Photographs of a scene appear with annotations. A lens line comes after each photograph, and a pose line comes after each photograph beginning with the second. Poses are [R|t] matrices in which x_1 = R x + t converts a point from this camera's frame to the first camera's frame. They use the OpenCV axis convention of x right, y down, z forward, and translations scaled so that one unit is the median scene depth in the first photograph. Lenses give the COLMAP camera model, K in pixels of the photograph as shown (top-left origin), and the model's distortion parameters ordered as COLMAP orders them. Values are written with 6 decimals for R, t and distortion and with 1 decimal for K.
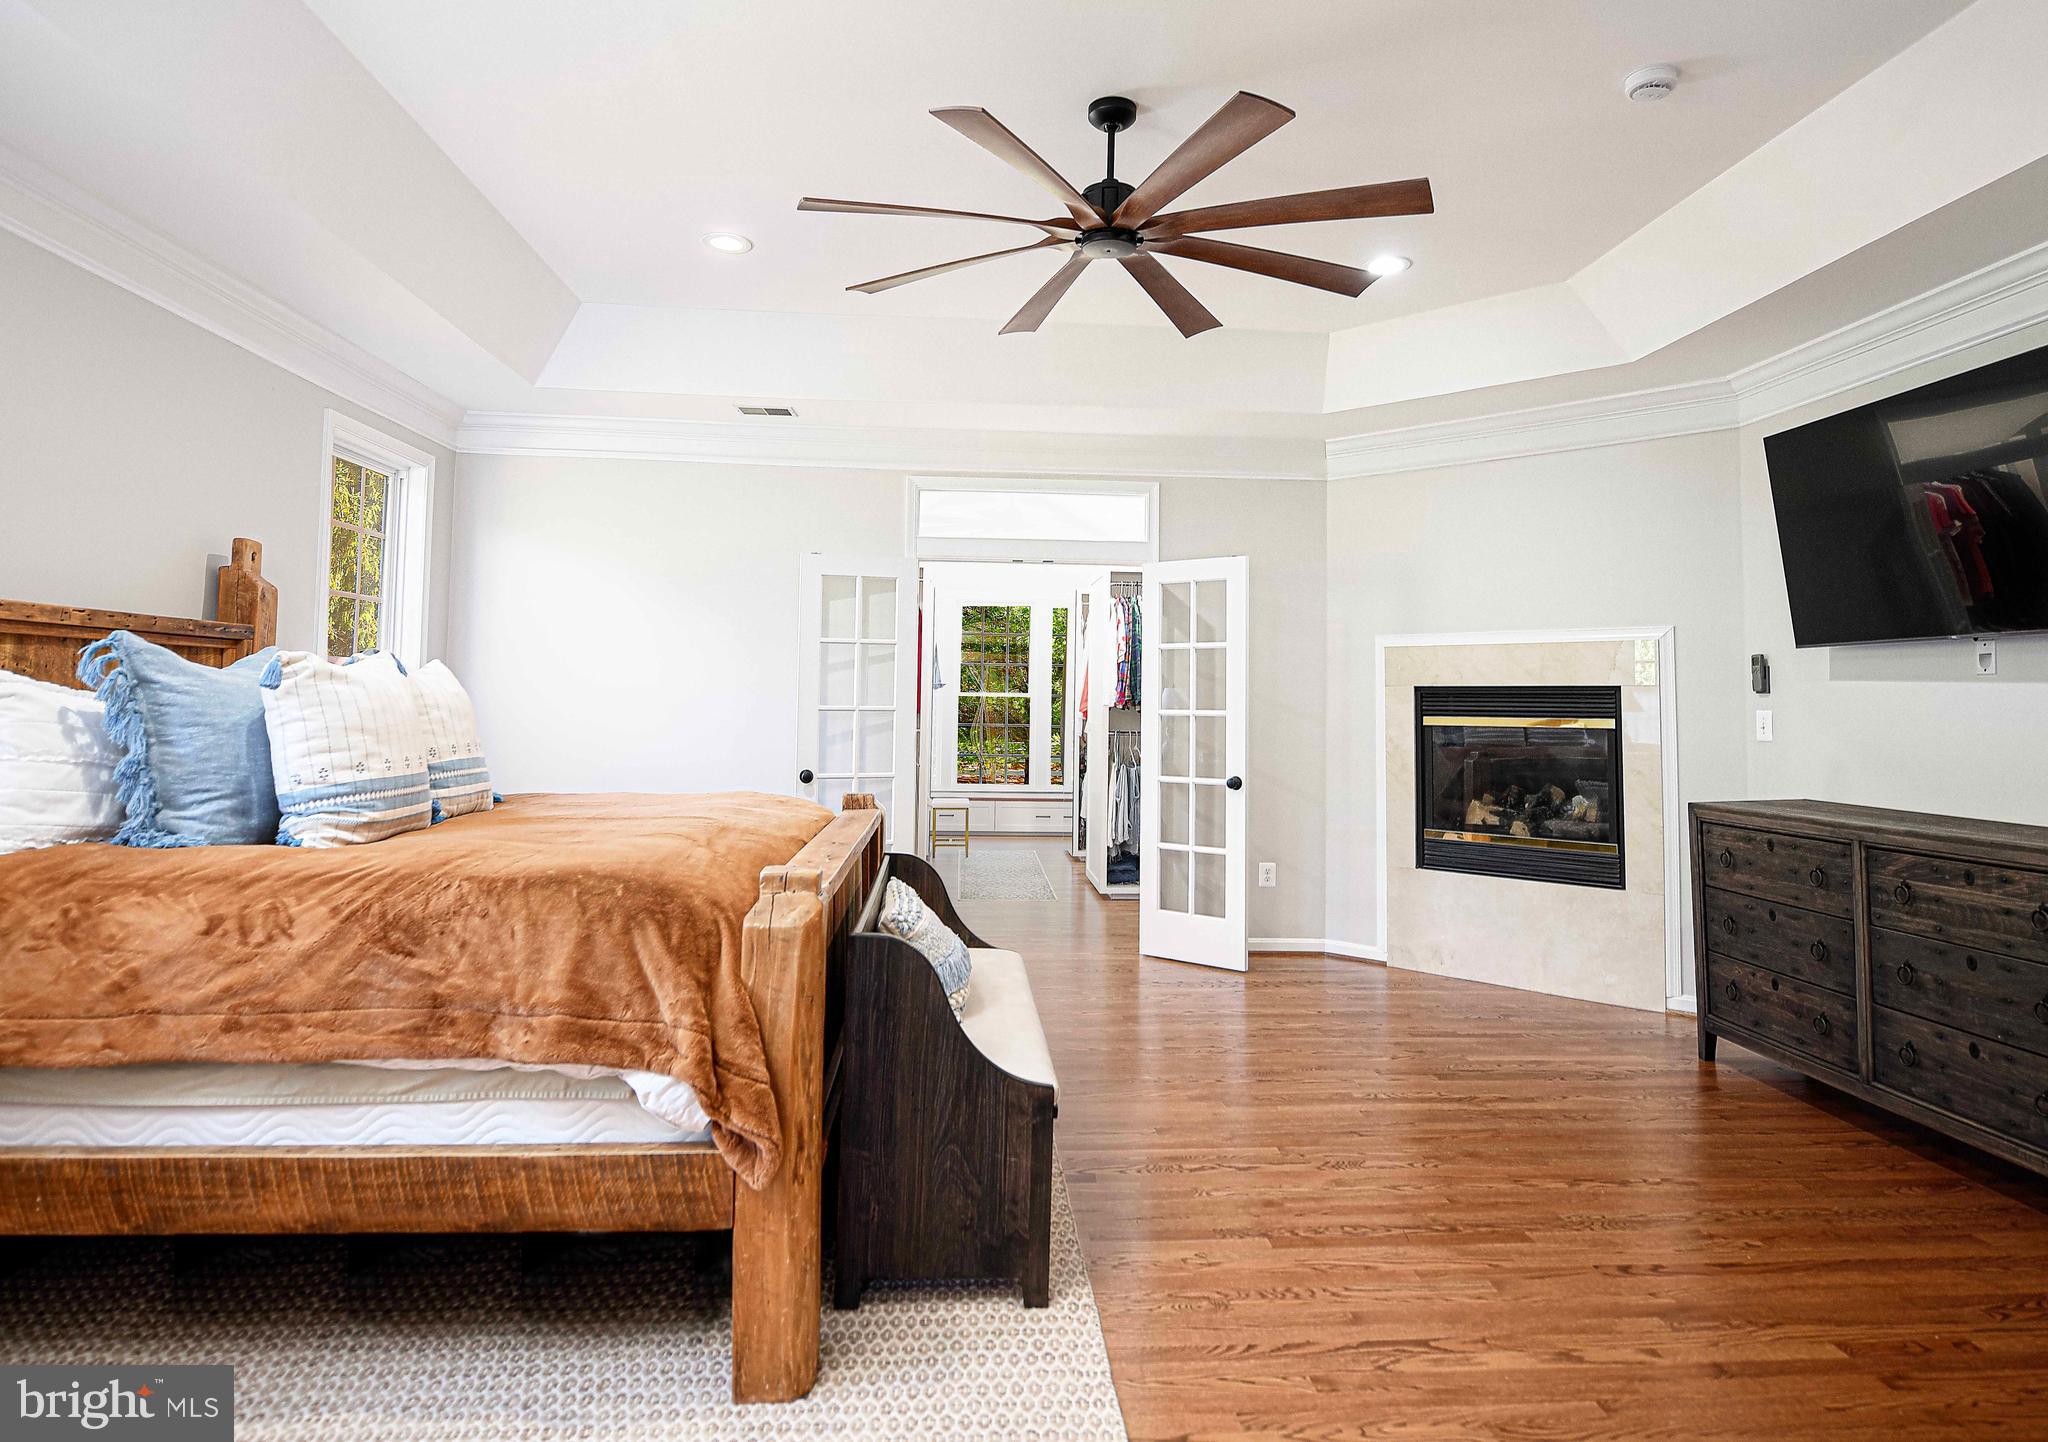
lens RADIAL K [[1064.3, 0, 1026.6], [0, 1064.3, 719.8], [0, 0, 1]] dist [-0.001691, -0.000243]
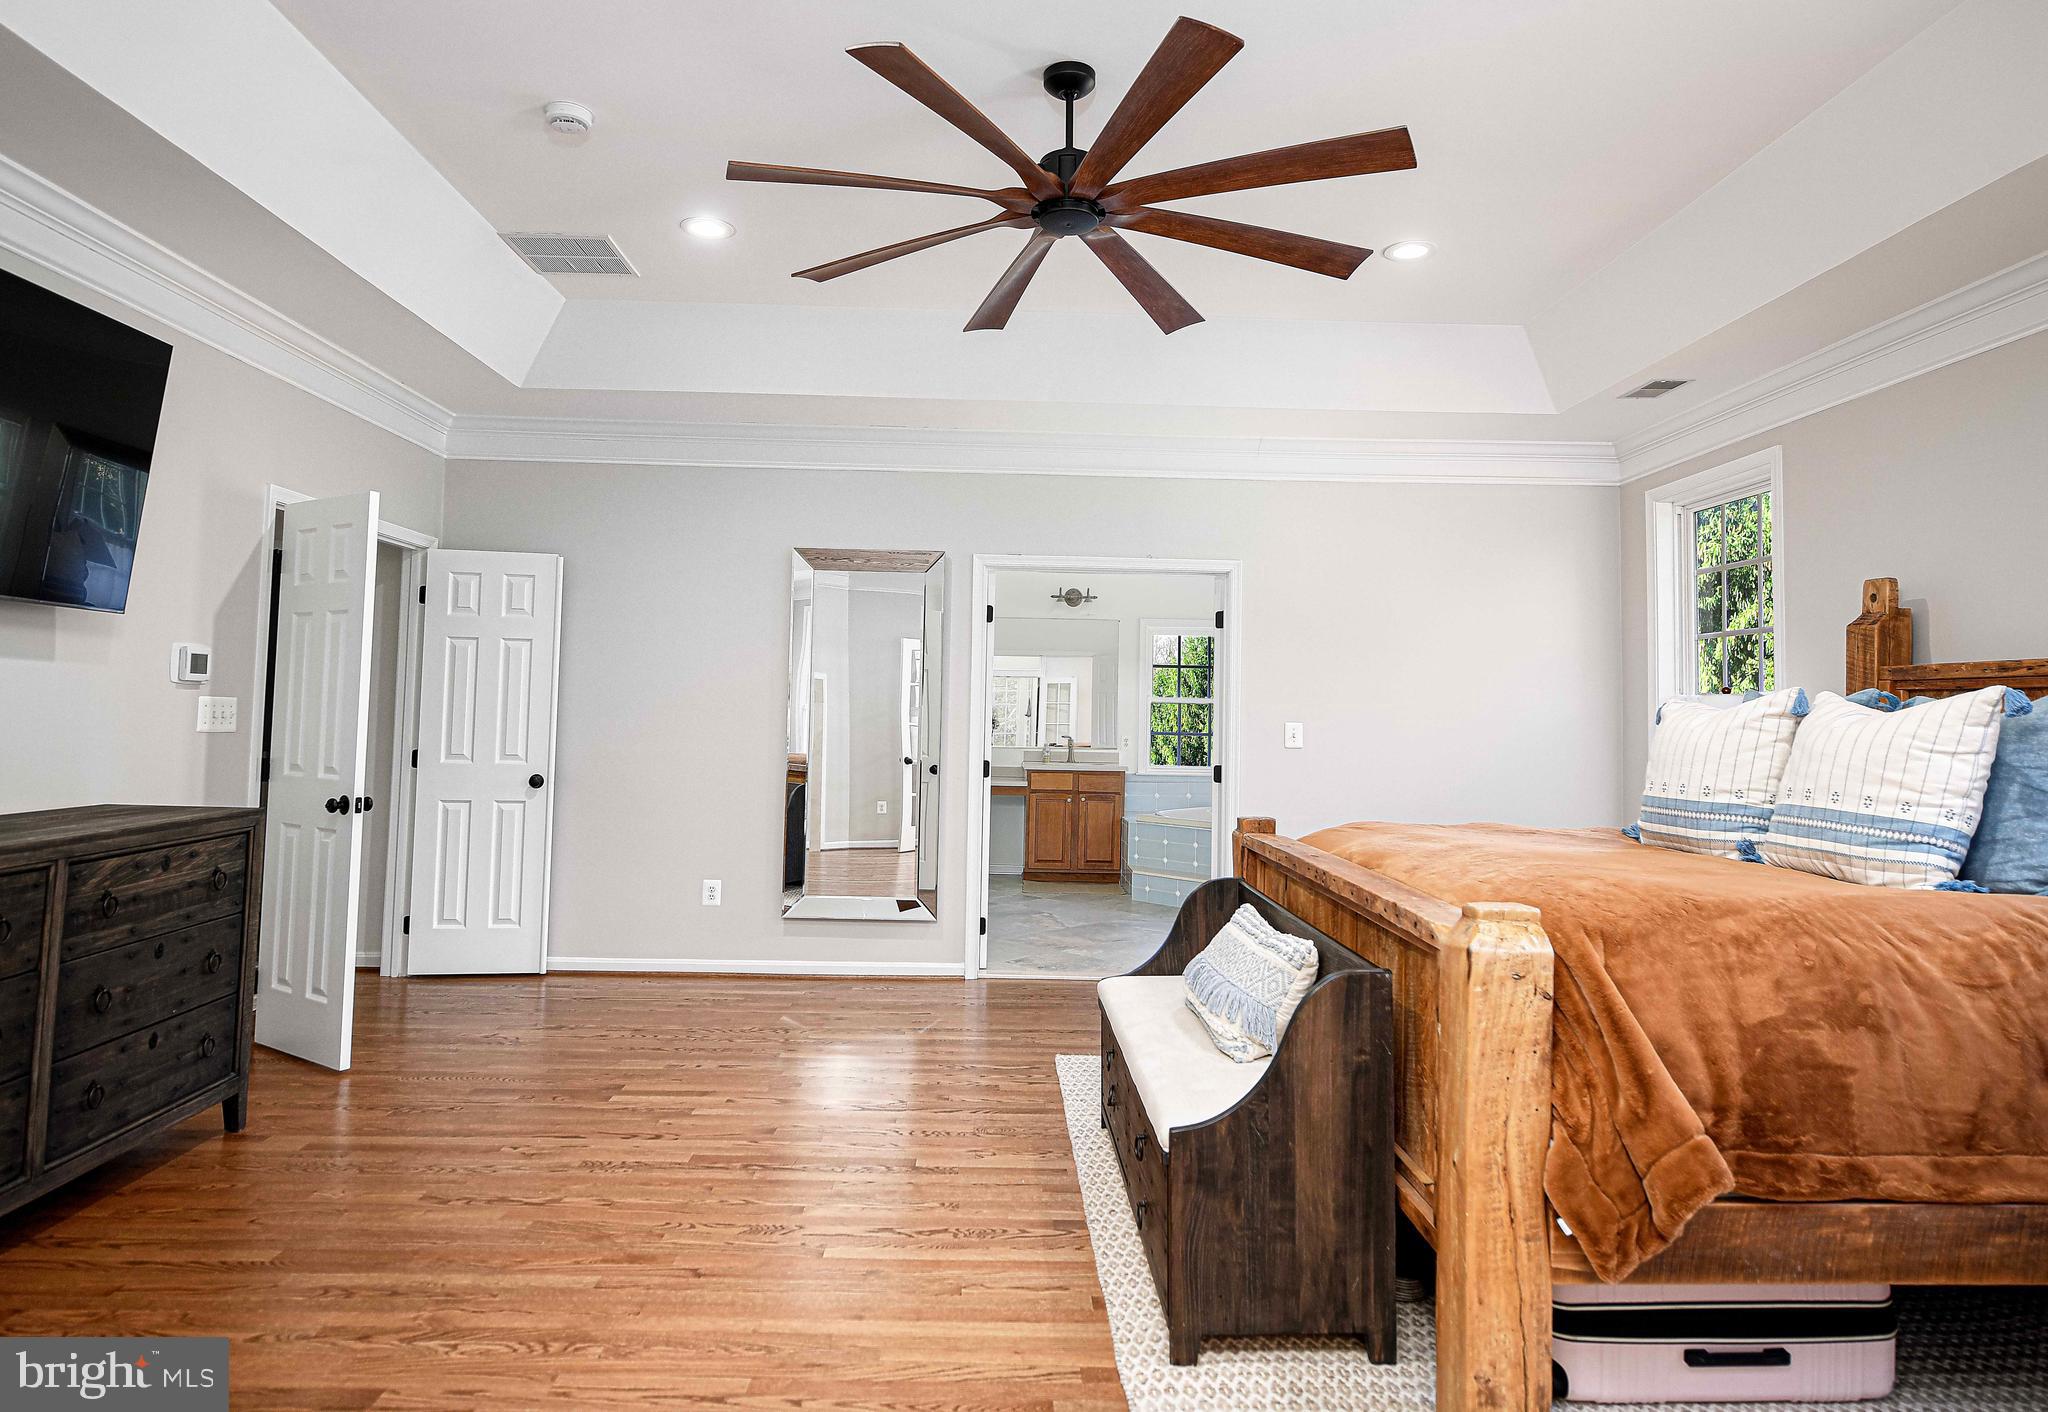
lens RADIAL K [[1148.4, 0, 1019.2], [0, 1148.4, 703.8], [0, 0, 1]] dist [-0.001815, -0.000204]
pose [[-0.998877, -0.033087, 0.033910, 0.074679], [-0.032975, 0.999449, 0.003853, -0.025690], [-0.034019, 0.002731, -0.999417, 1.955516]]
